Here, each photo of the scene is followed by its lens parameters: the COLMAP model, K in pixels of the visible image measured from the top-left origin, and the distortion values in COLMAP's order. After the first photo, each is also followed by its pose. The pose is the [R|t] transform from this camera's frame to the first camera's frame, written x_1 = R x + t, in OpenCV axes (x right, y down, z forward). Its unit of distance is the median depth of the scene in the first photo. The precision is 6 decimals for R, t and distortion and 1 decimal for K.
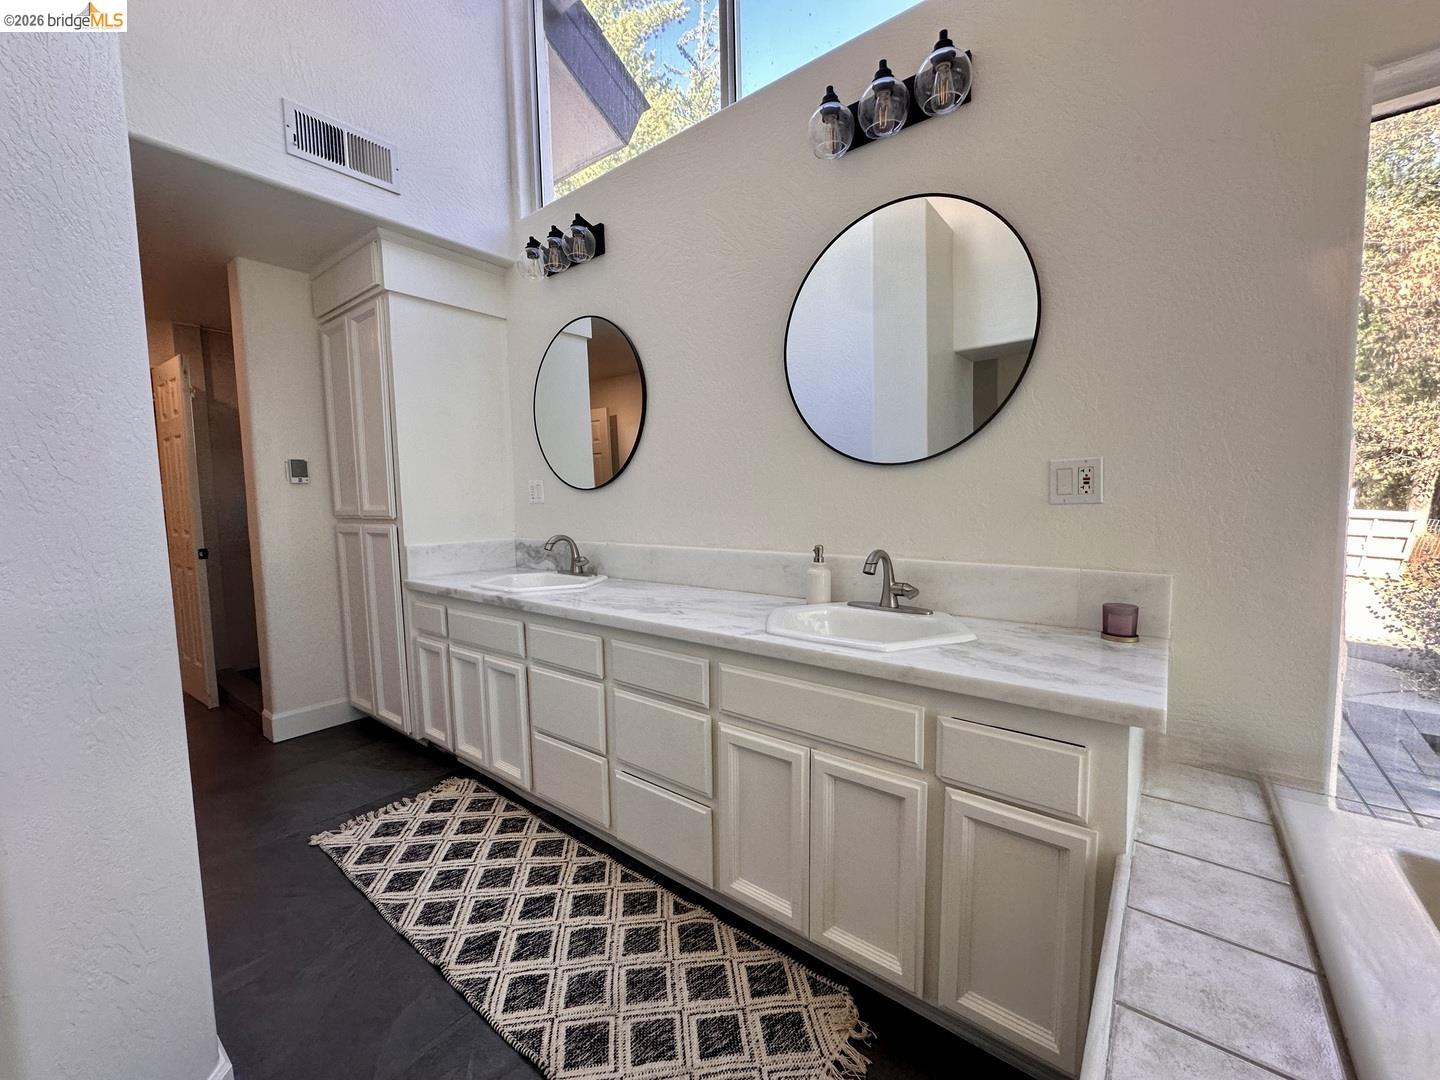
lens RADIAL K [[578.5, 0, 720.0], [0, 578.5, 540.0], [0, 0, 1]] dist [-0.000331, 0.000400]
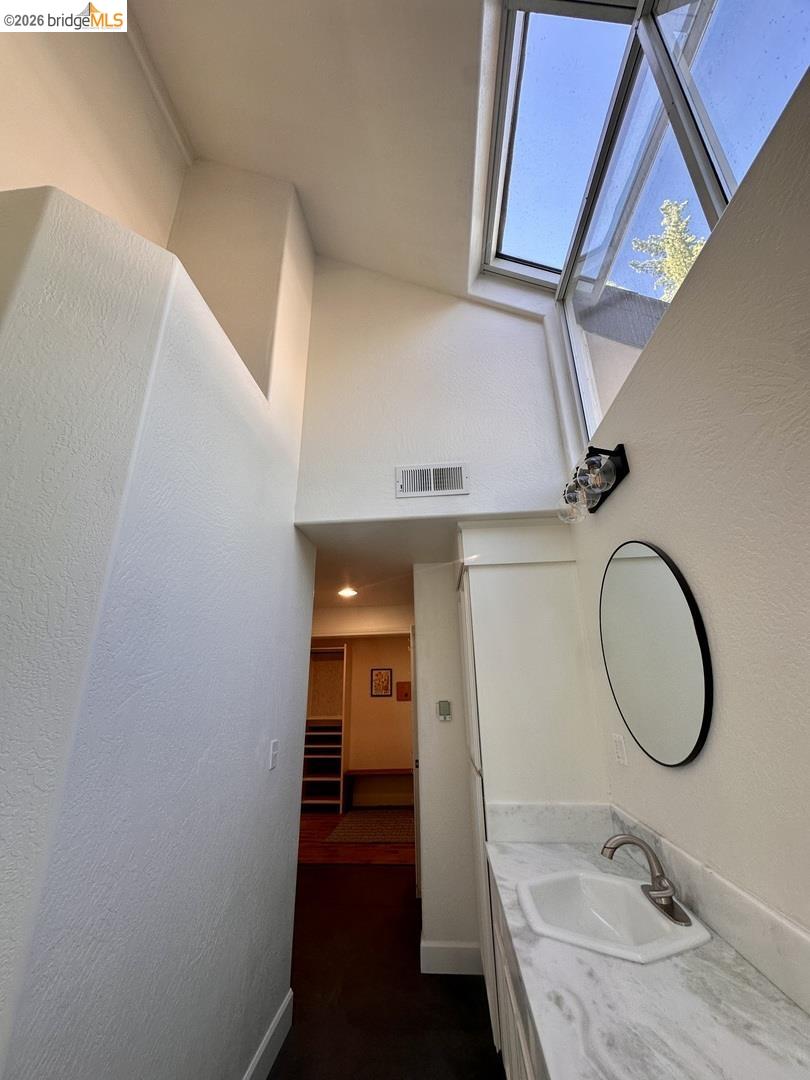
lens RADIAL K [[433.9, 0, 405.0], [0, 433.9, 540.0], [0, 0, 1]] dist [-0.000331, 0.000400]
pose [[0.551668, -0.263547, -0.791331, 0.097805], [-0.064336, 0.932493, -0.355412, -0.140446], [0.831579, 0.246981, 0.497471, 0.400976]]
